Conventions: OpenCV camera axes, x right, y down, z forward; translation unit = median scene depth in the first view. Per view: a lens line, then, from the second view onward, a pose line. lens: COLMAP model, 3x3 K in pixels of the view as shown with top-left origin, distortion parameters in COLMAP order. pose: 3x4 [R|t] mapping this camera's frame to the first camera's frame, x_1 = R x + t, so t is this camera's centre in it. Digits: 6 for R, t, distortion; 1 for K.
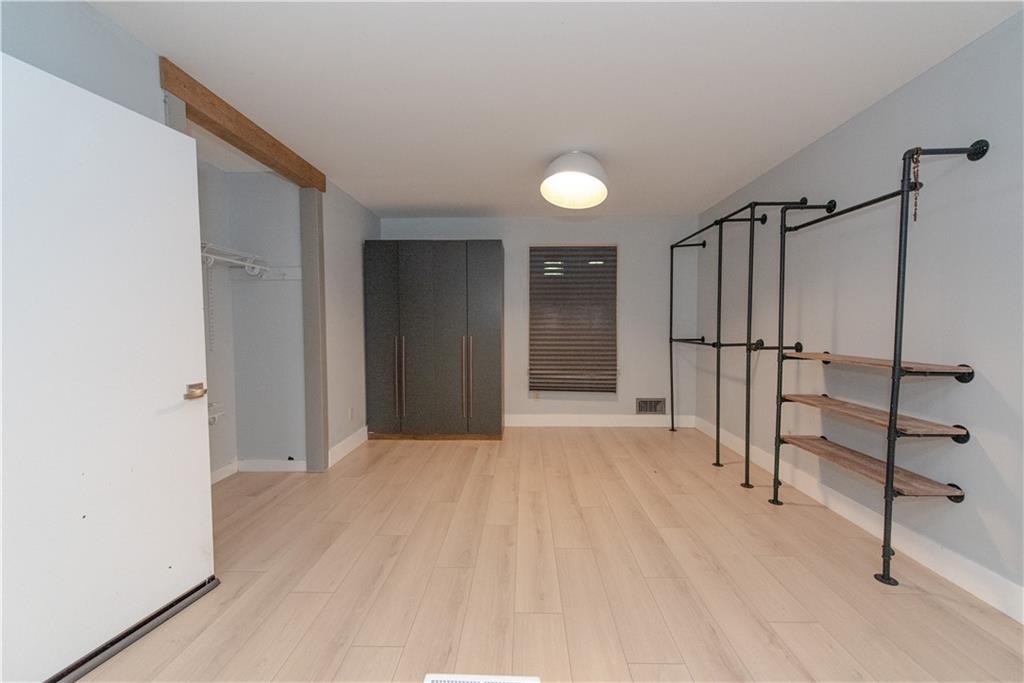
lens RADIAL K [[404.7, 0, 511.5], [0, 404.7, 342.6], [0, 0, 1]] dist [0.008449, -0.000396]
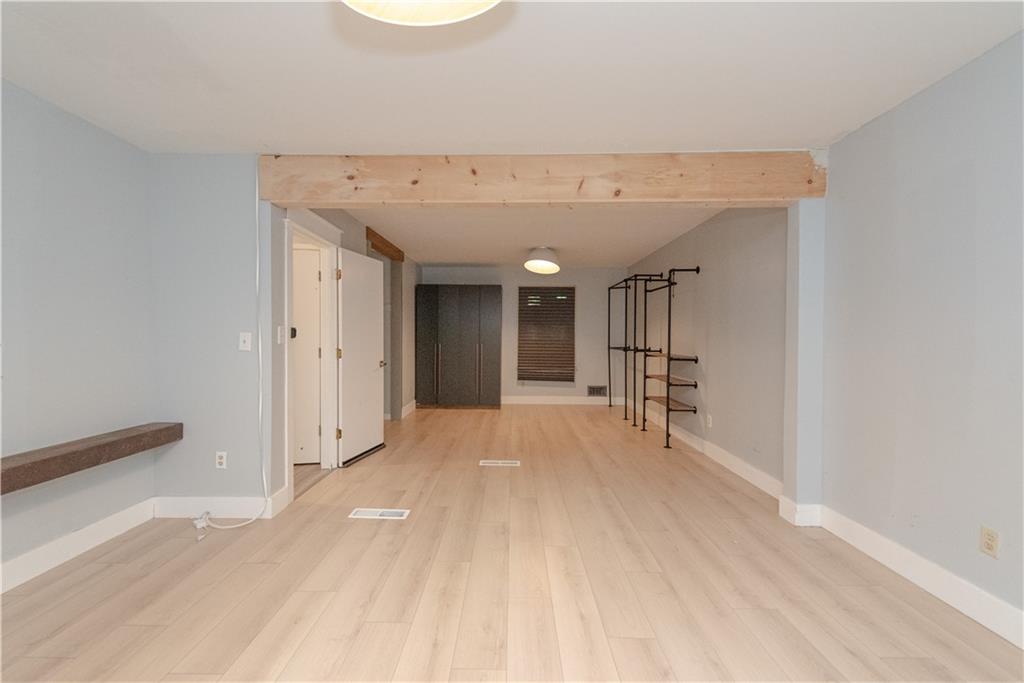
lens RADIAL K [[404.7, 0, 511.5], [0, 404.7, 342.6], [0, 0, 1]] dist [0.008449, -0.000396]
pose [[0.999650, 0.009067, 0.024839, -0.020021], [-0.008385, 0.999589, -0.027429, 0.019695], [-0.025077, 0.027211, 0.999315, -0.554766]]
